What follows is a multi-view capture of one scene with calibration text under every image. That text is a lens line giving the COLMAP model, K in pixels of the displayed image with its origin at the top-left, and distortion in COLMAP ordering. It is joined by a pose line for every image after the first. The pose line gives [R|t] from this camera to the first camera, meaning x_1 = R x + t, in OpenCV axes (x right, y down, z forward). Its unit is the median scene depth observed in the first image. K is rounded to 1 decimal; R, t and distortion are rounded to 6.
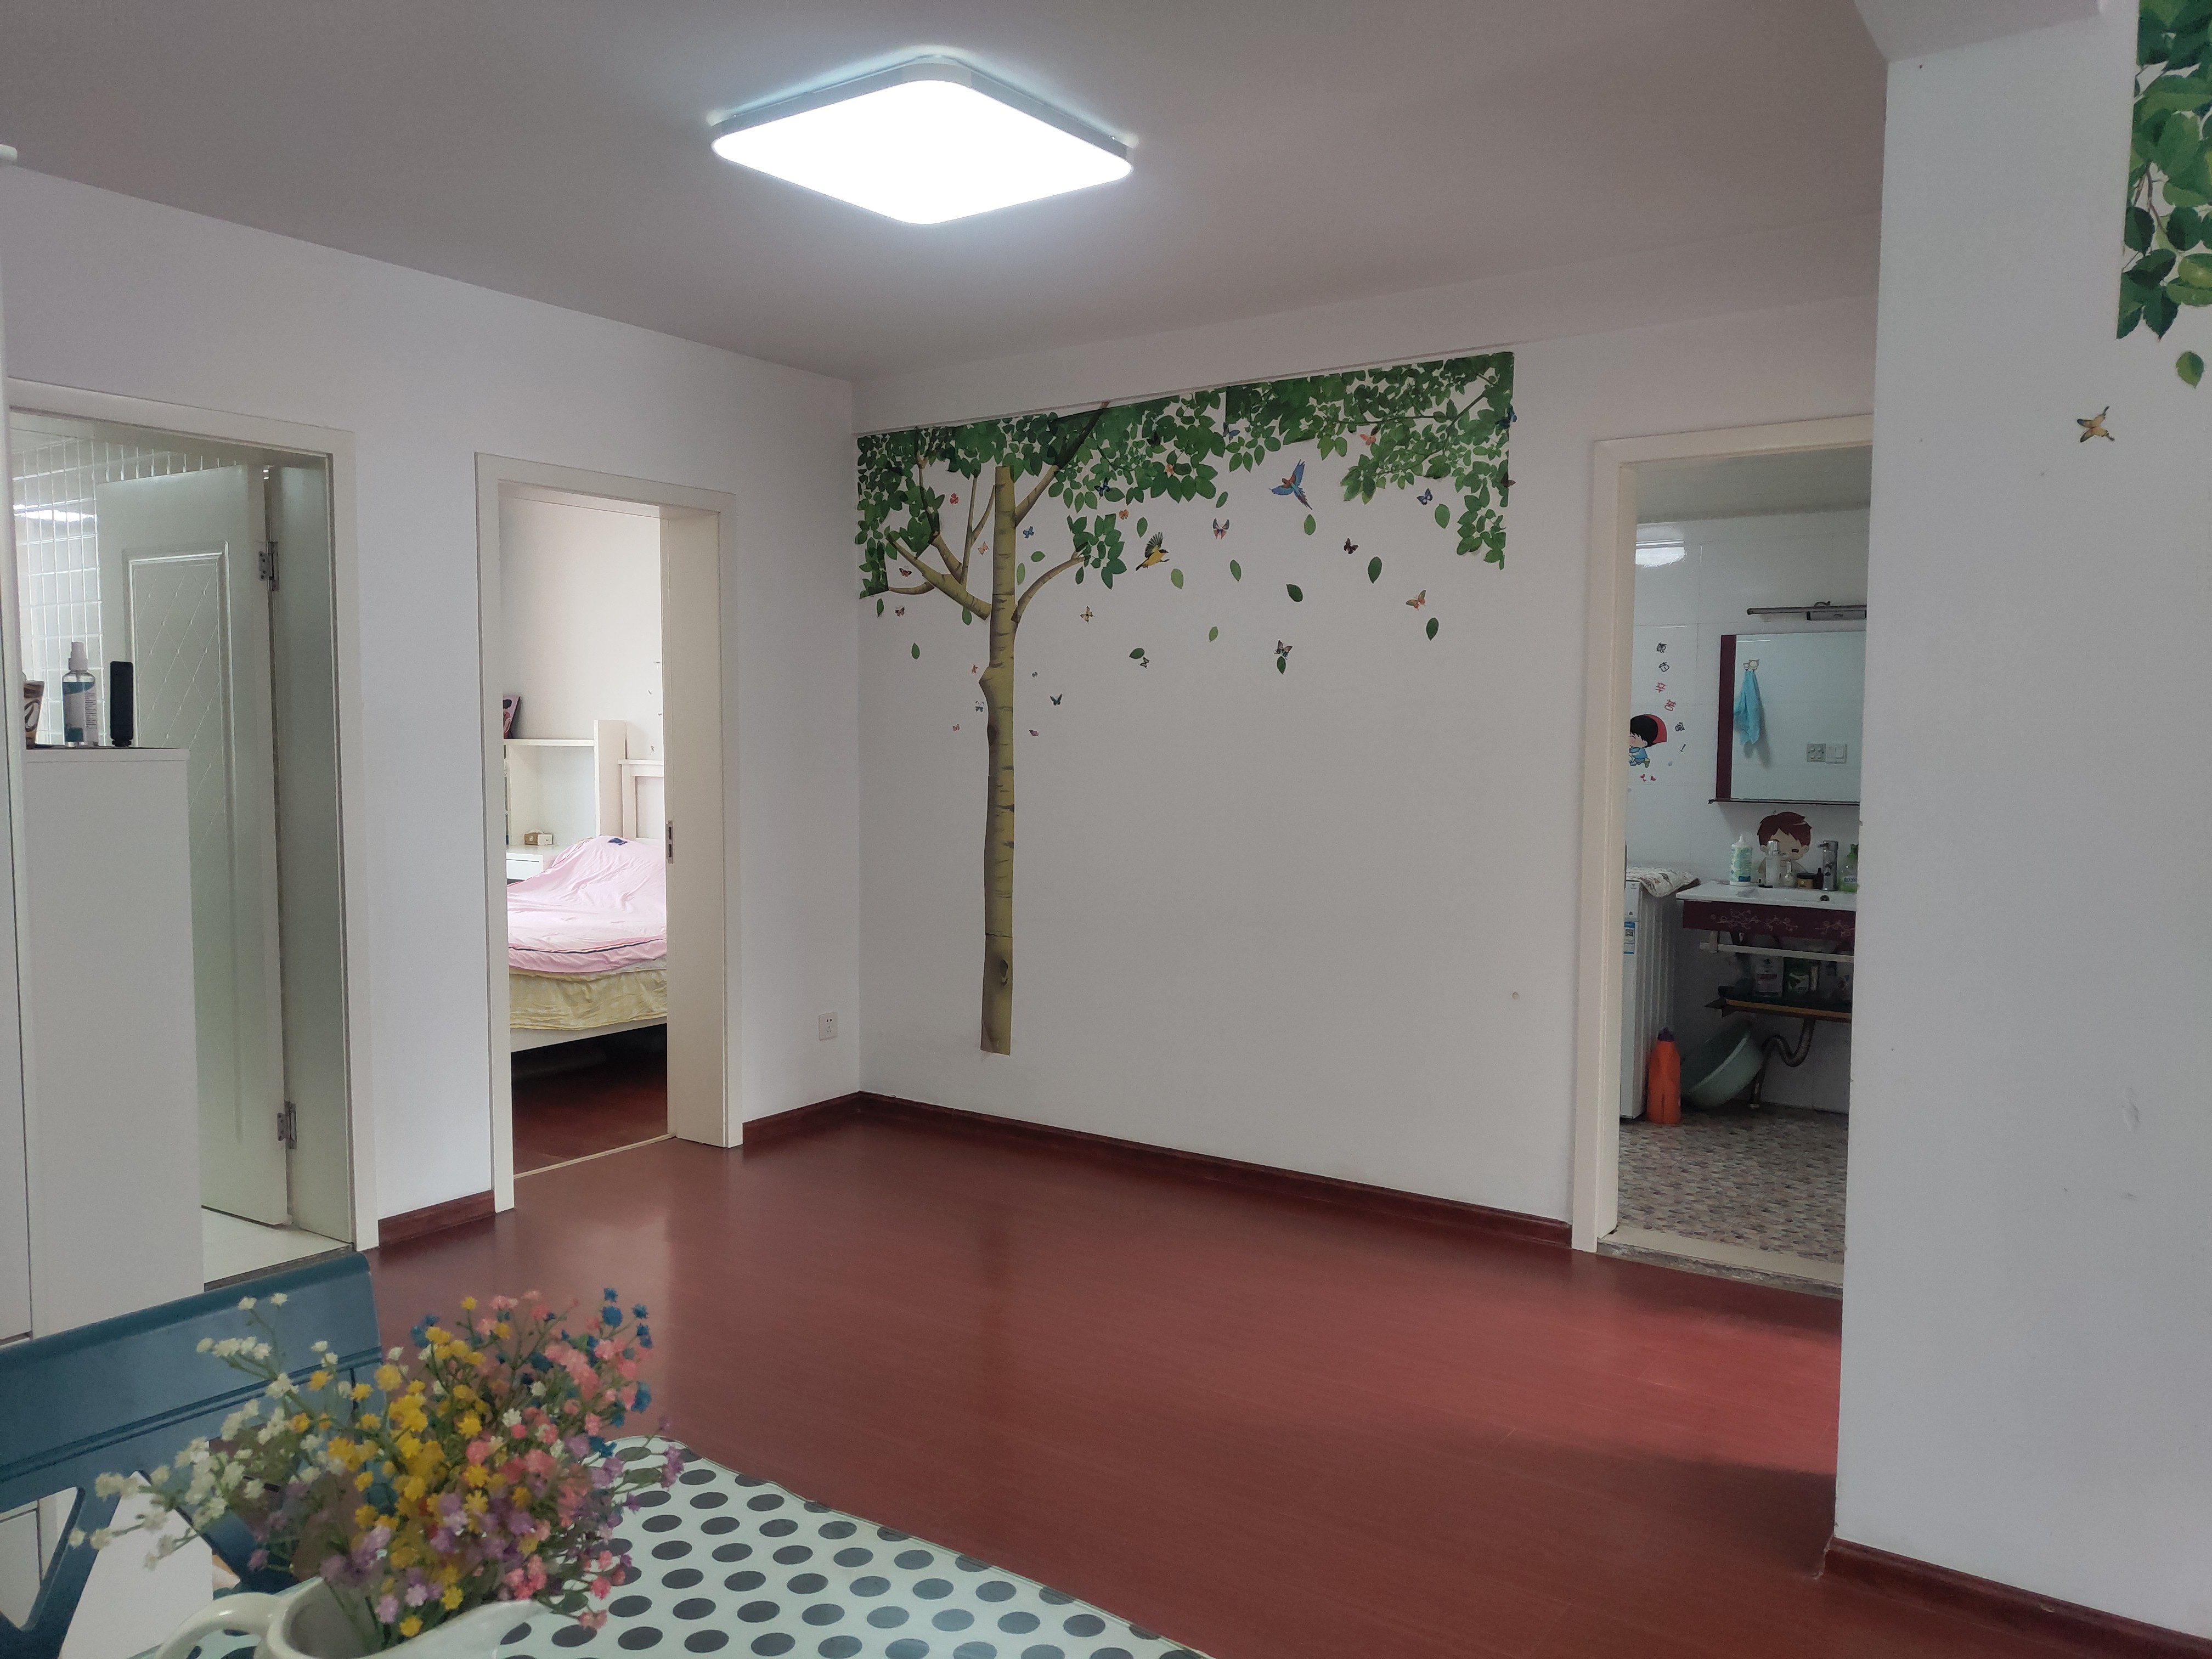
lens RADIAL K [[1645.7, 0, 1090.2], [0, 1645.7, 835.7], [0, 0, 1]] dist [0.006571, -0.001592]
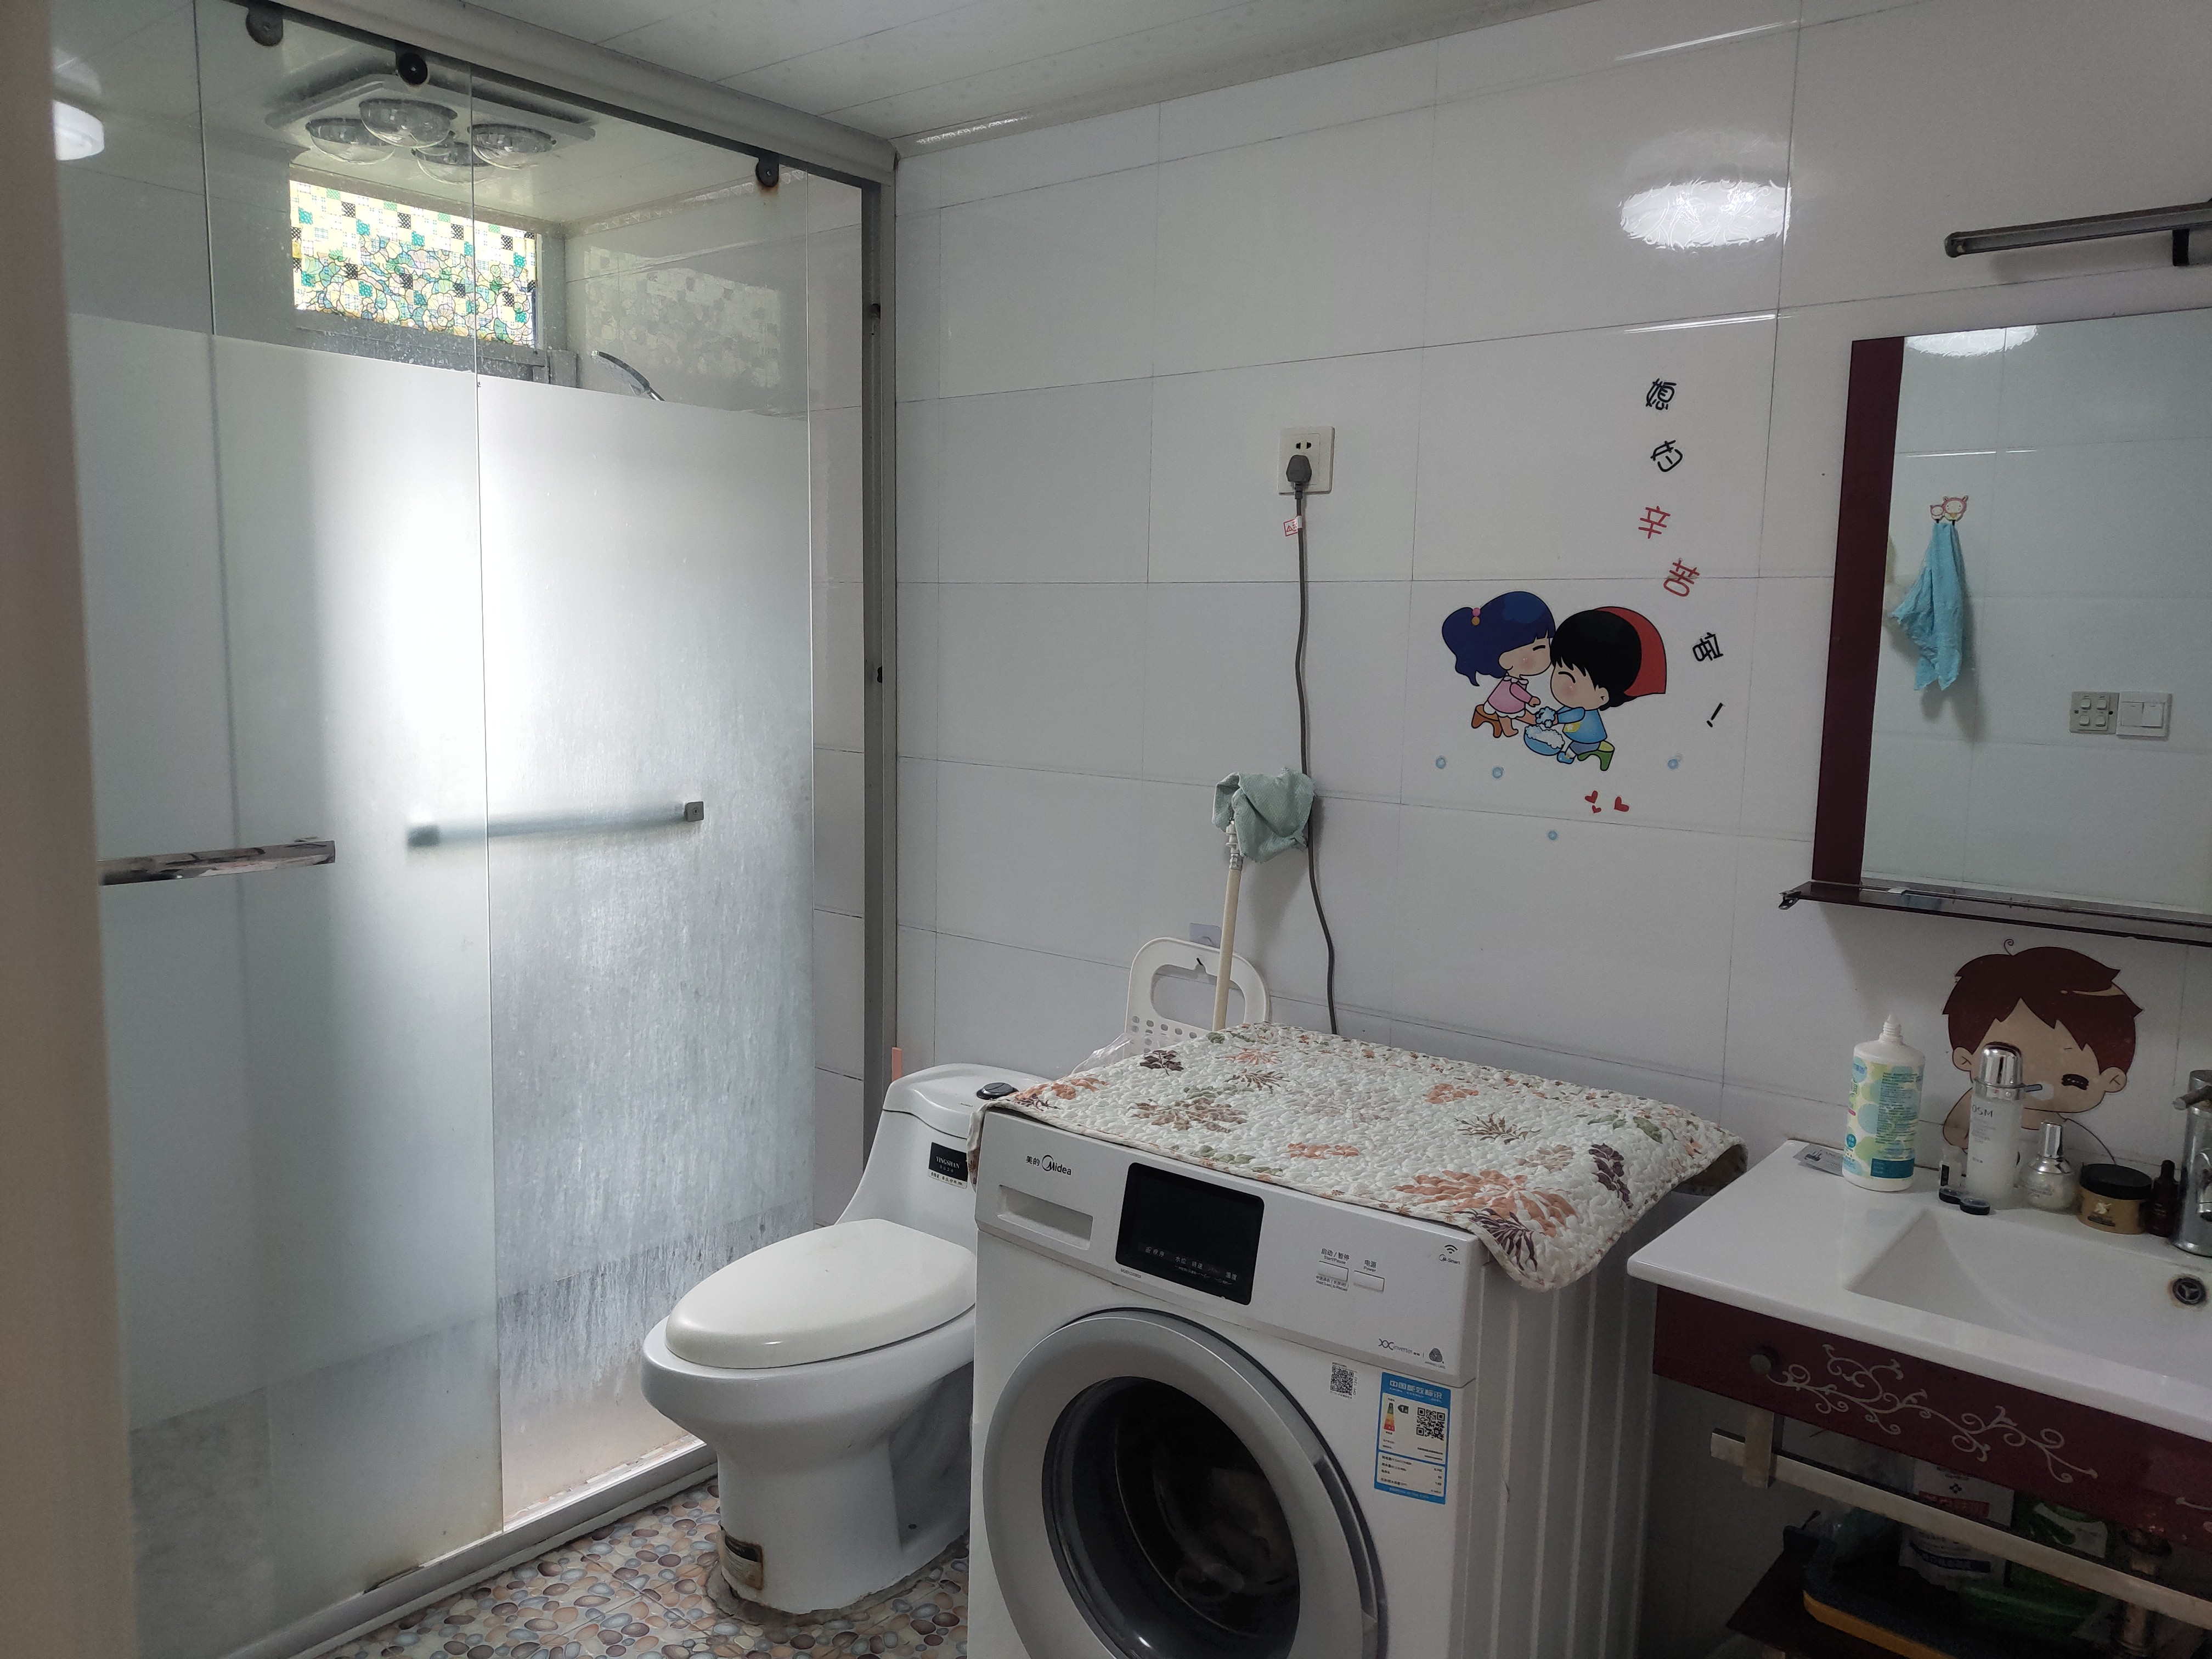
lens RADIAL K [[1645.7, 0, 1129.8], [0, 1645.7, 826.2], [0, 0, 1]] dist [0.006571, -0.001592]
pose [[0.997032, 0.027350, -0.071959, 0.276752], [-0.023647, 0.998377, 0.051815, -0.046541], [0.073260, -0.049959, 0.996061, 0.689717]]
